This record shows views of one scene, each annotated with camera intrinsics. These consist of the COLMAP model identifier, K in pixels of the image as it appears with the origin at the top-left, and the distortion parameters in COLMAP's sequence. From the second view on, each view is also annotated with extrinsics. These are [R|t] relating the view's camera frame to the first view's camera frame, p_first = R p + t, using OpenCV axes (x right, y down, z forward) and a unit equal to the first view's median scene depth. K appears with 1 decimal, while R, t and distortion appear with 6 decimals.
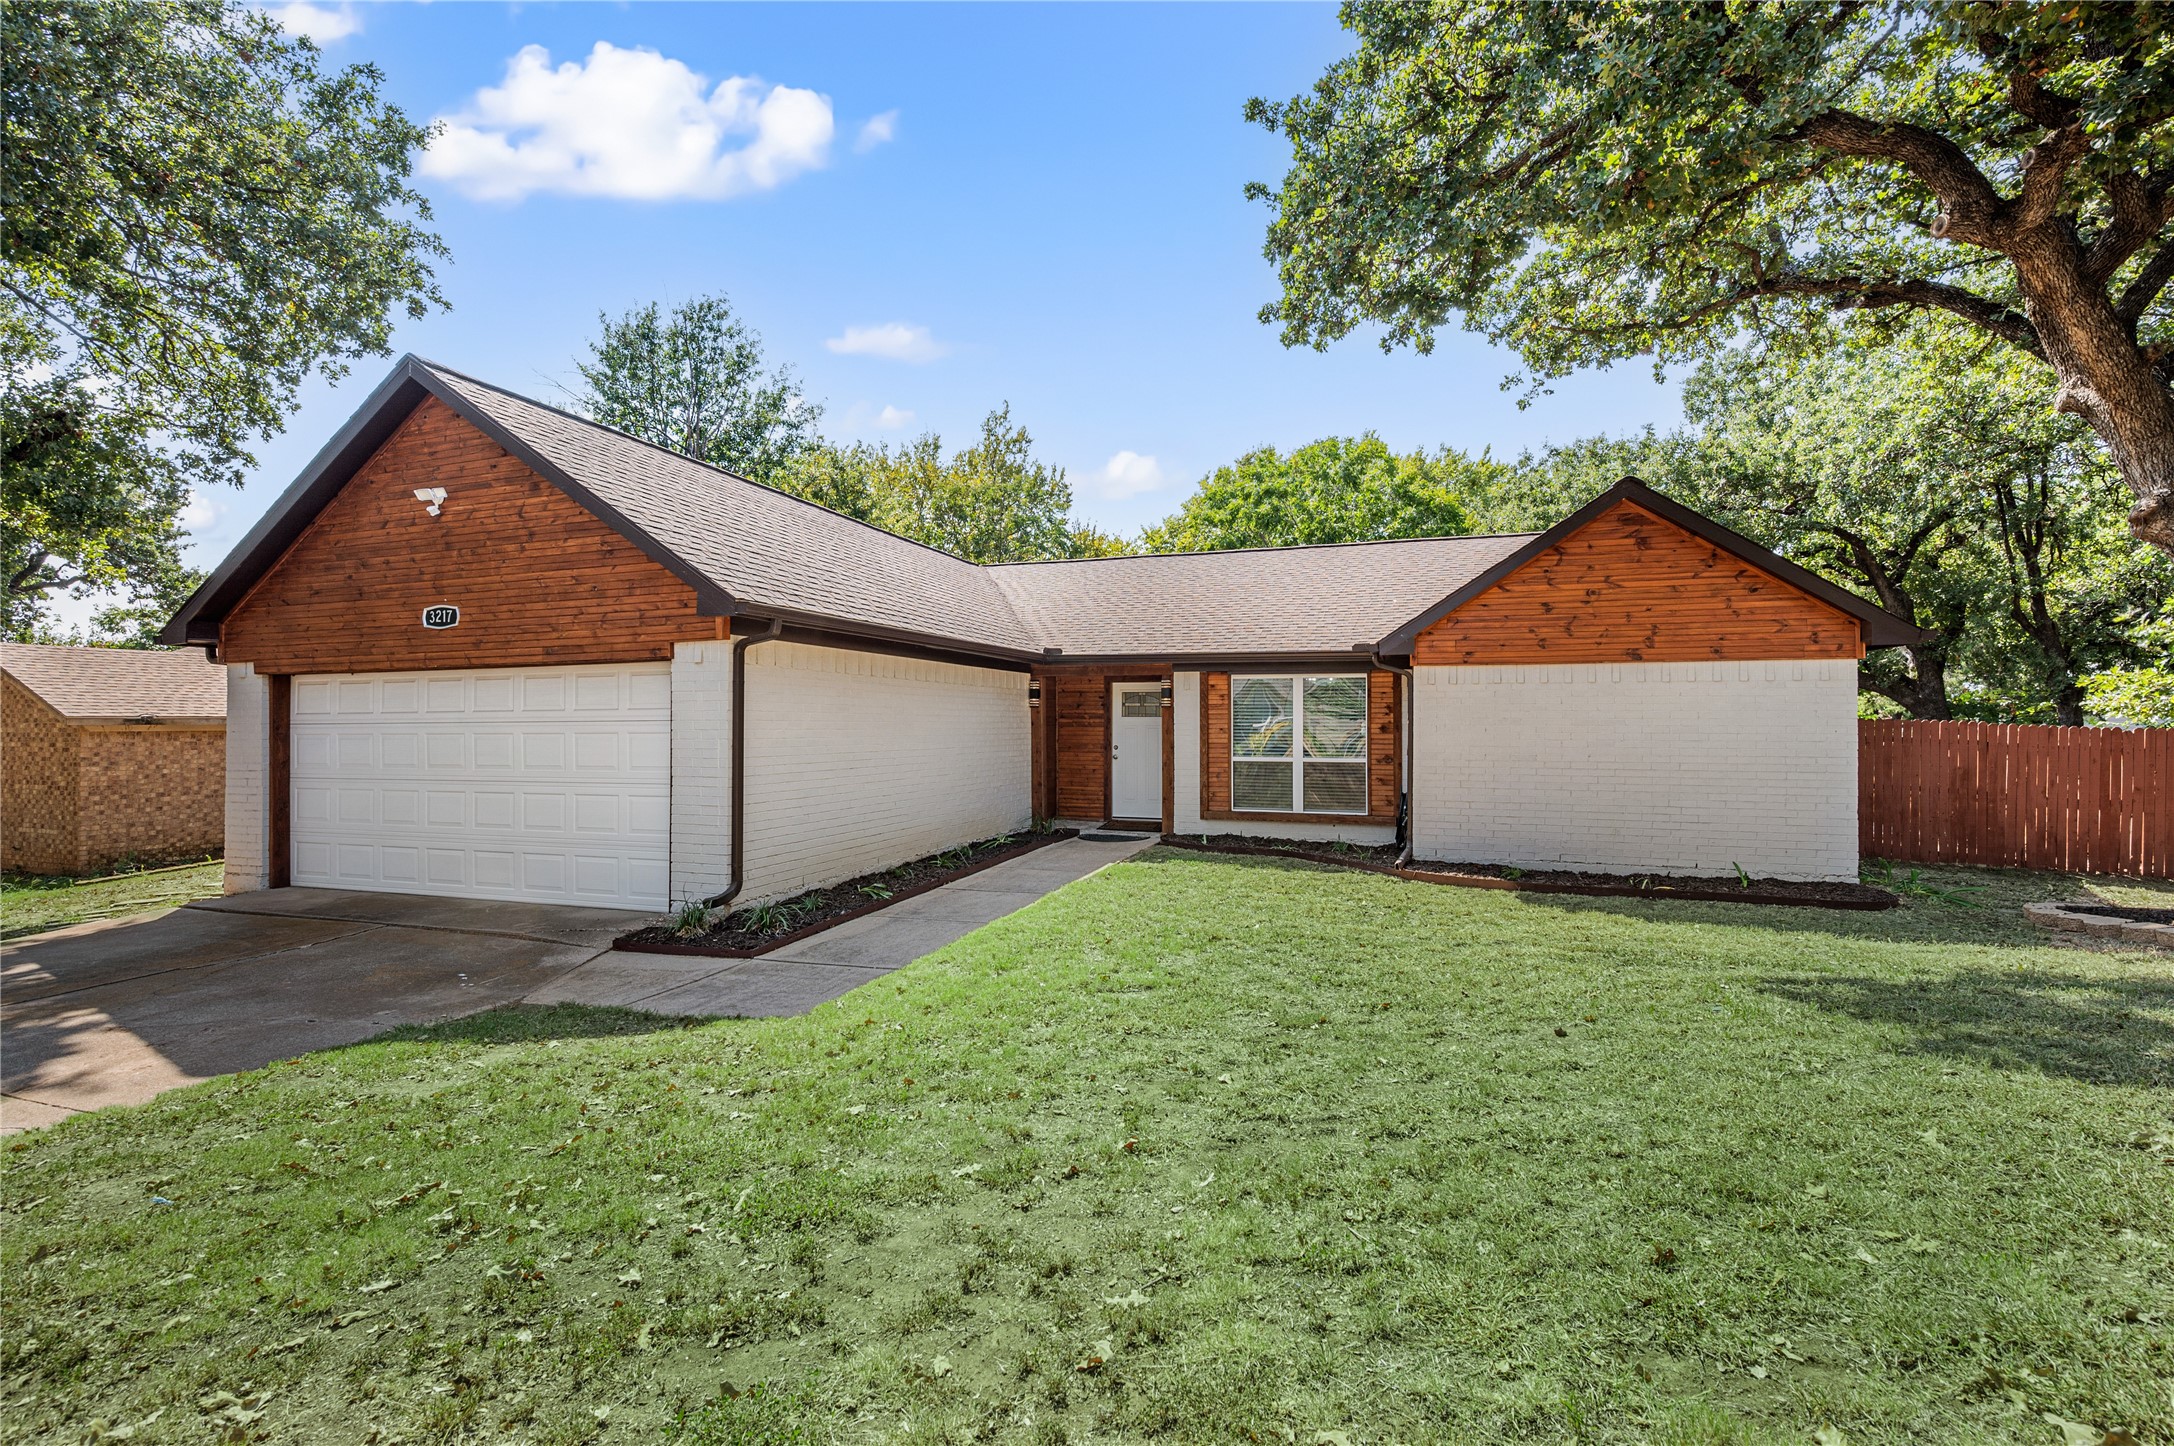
lens RADIAL K [[925.0, 0, 1093.1], [0, 925.0, 718.3], [0, 0, 1]] dist [0.000435, 0.000145]
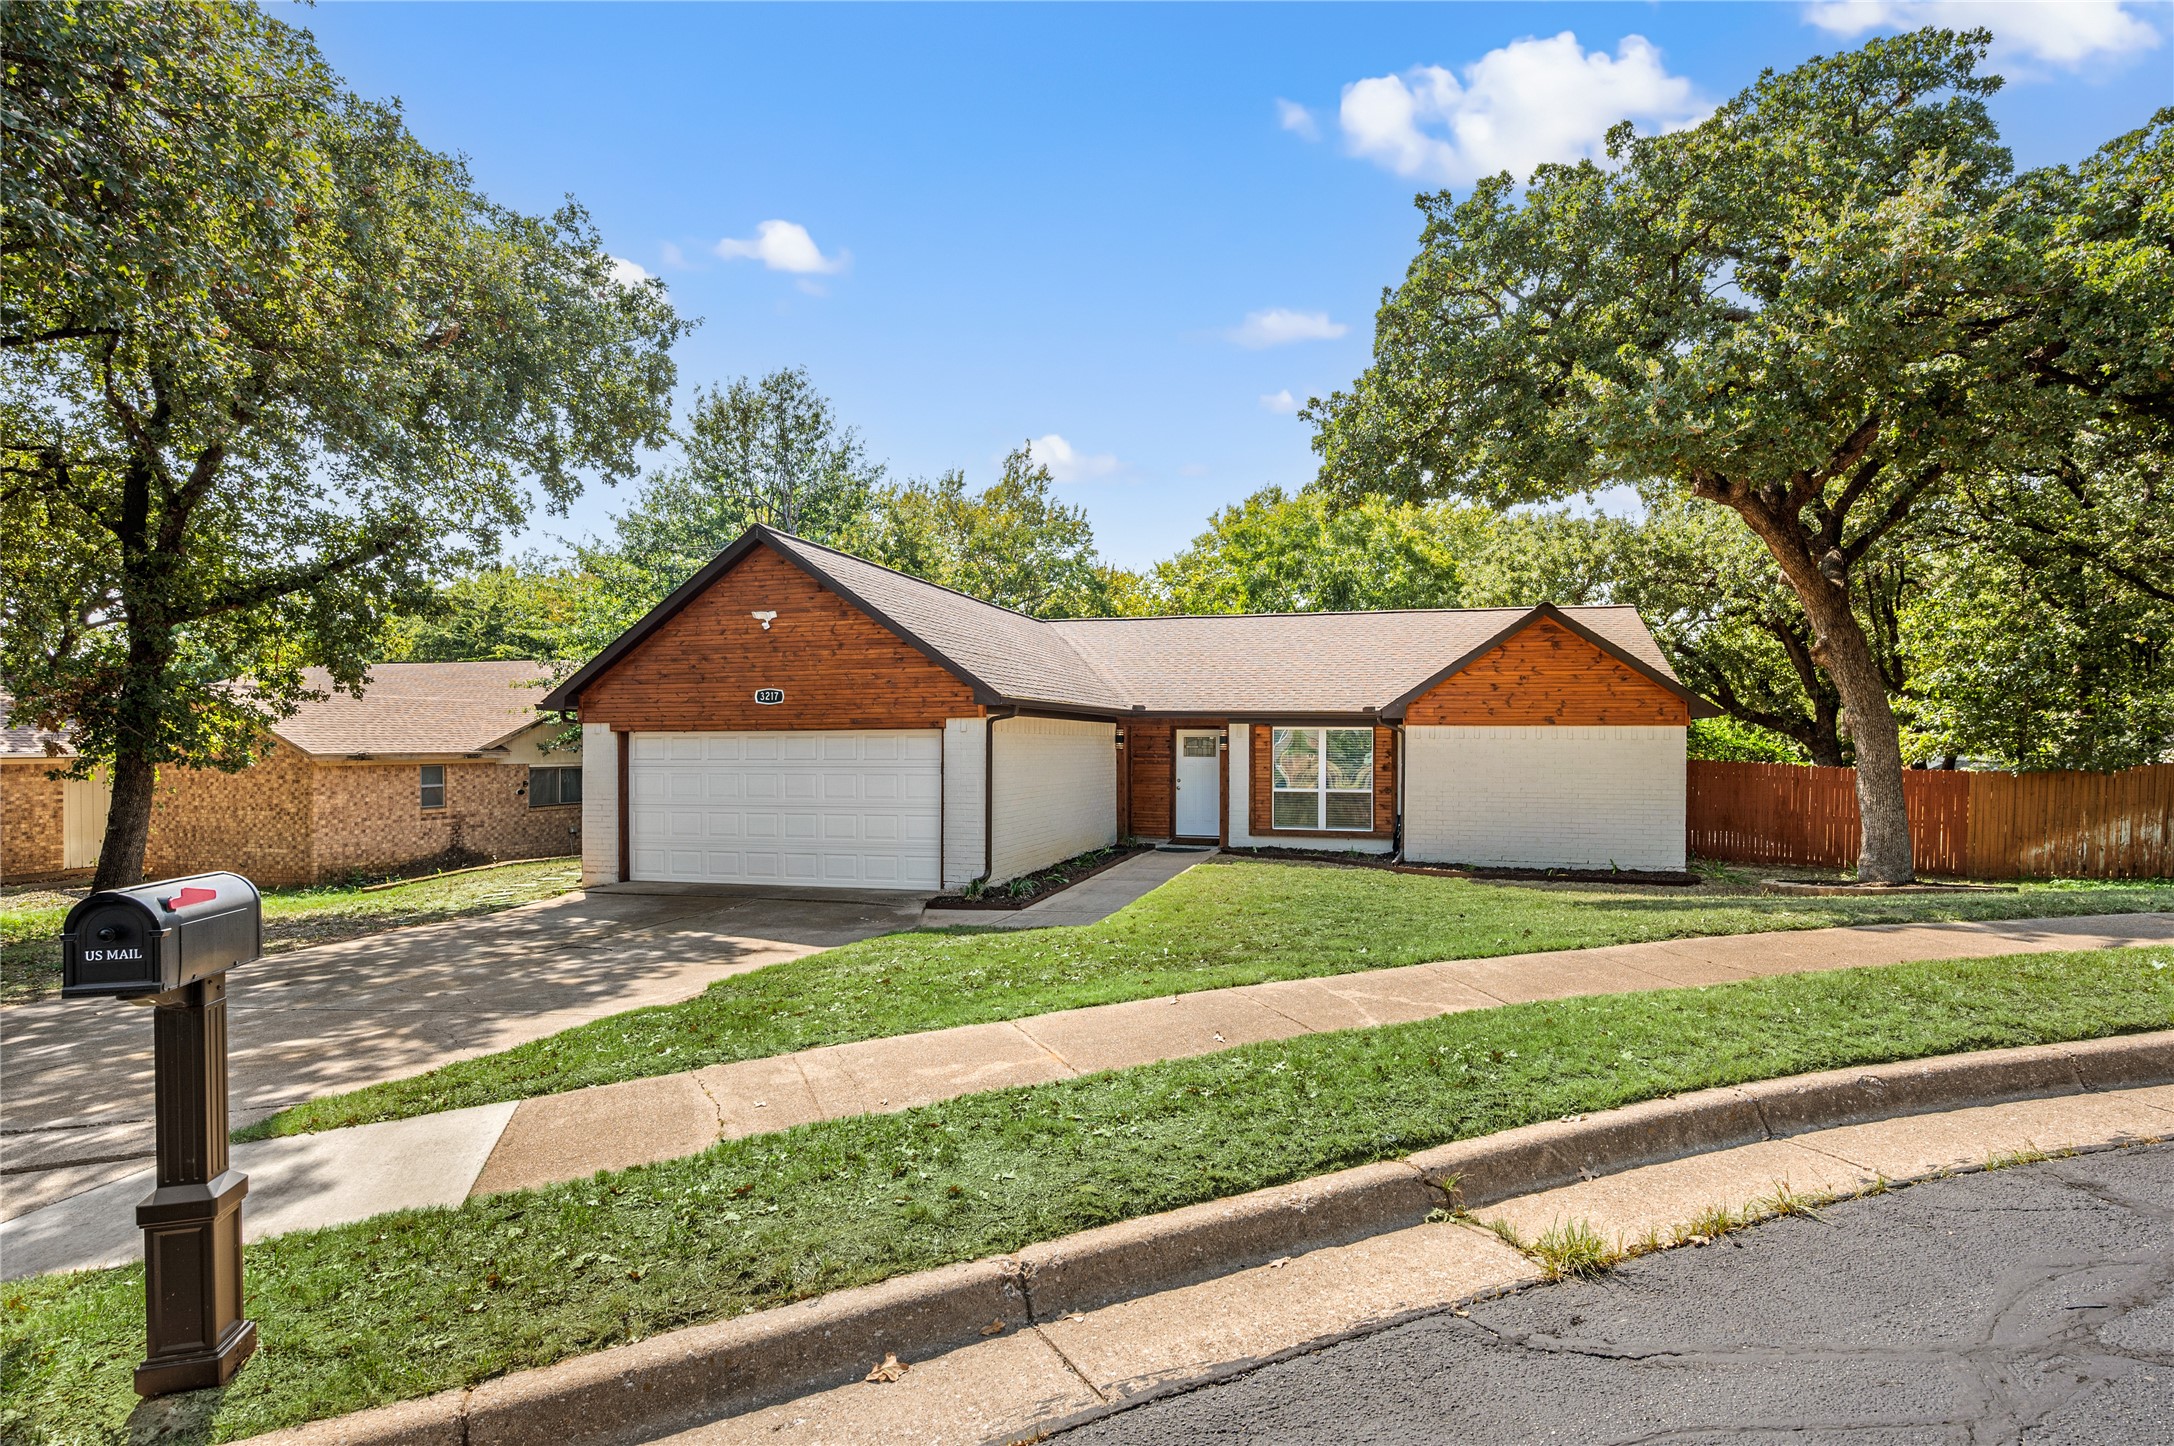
lens RADIAL K [[1361.9, 0, 1087.0], [0, 1361.9, 723.0], [0, 0, 1]] dist [-0.000647, 0.000033]
pose [[0.995819, 0.004501, 0.091234, -0.307077], [-0.004673, 0.999988, 0.001676, -0.056546], [-0.091225, -0.002095, 0.995828, -0.961587]]
